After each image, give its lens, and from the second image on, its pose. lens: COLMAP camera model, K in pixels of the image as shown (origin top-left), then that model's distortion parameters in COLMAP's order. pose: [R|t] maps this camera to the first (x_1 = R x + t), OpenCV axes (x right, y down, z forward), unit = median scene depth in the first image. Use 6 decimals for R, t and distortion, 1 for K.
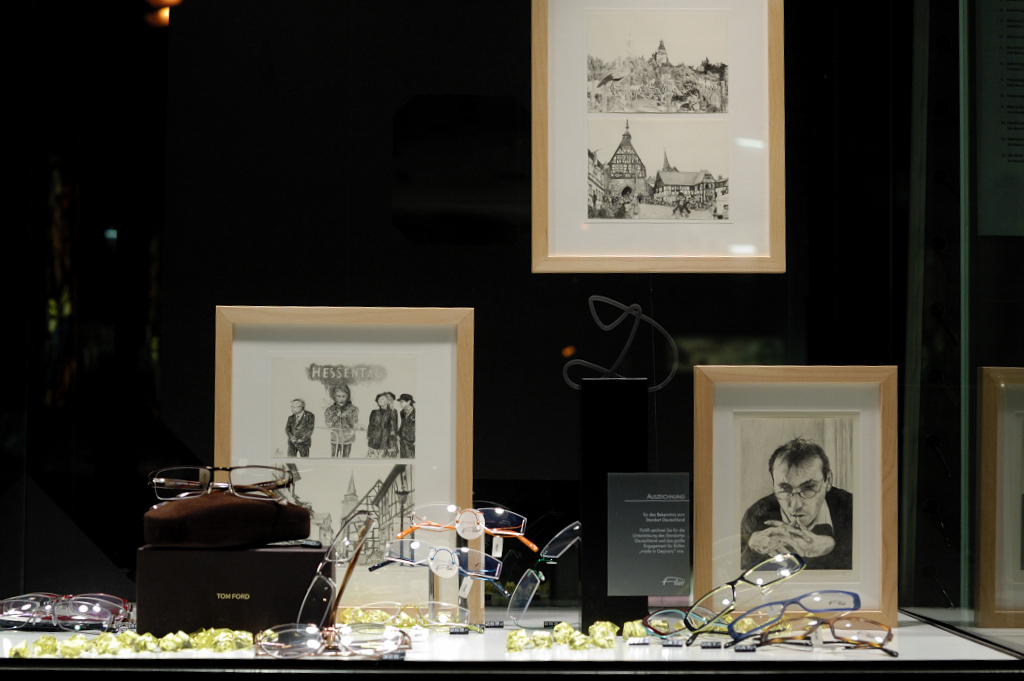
lens RADIAL K [[2797.5, 0, 512.0], [0, 2797.5, 341.0], [0, 0, 1]] dist [-0.123771, 0.000000]
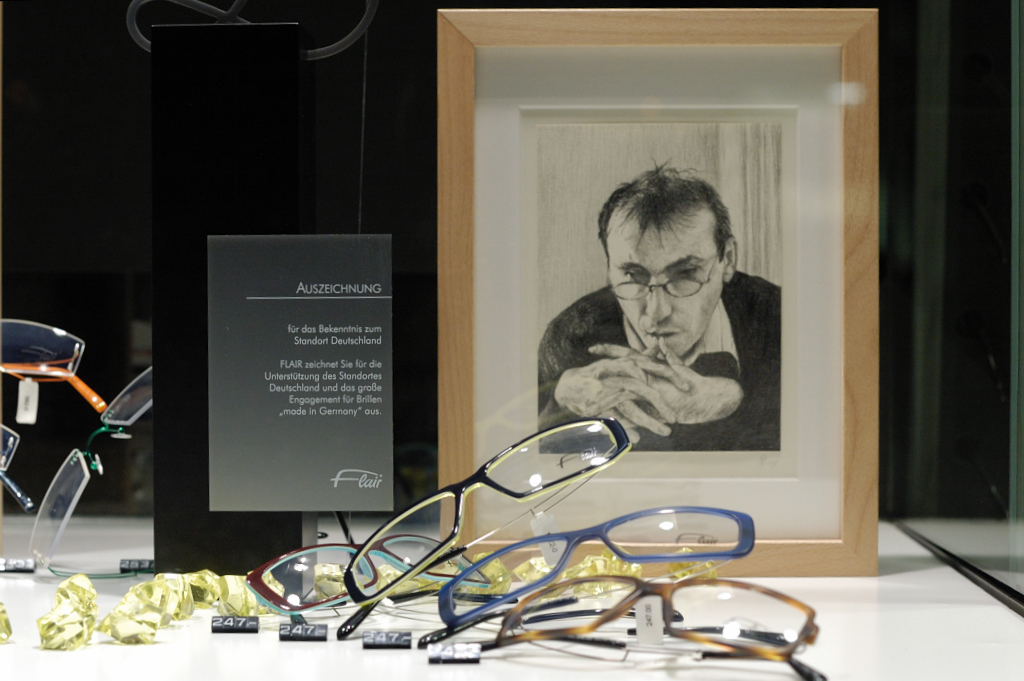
lens RADIAL K [[2797.5, 0, 512.1], [0, 2797.5, 340.1], [0, 0, 1]] dist [-0.123771, 0.000000]
pose [[0.999101, -0.002210, -0.042342, 0.097284], [0.004379, 0.998678, 0.051208, 0.039716], [0.042173, -0.051347, 0.997790, 0.537175]]
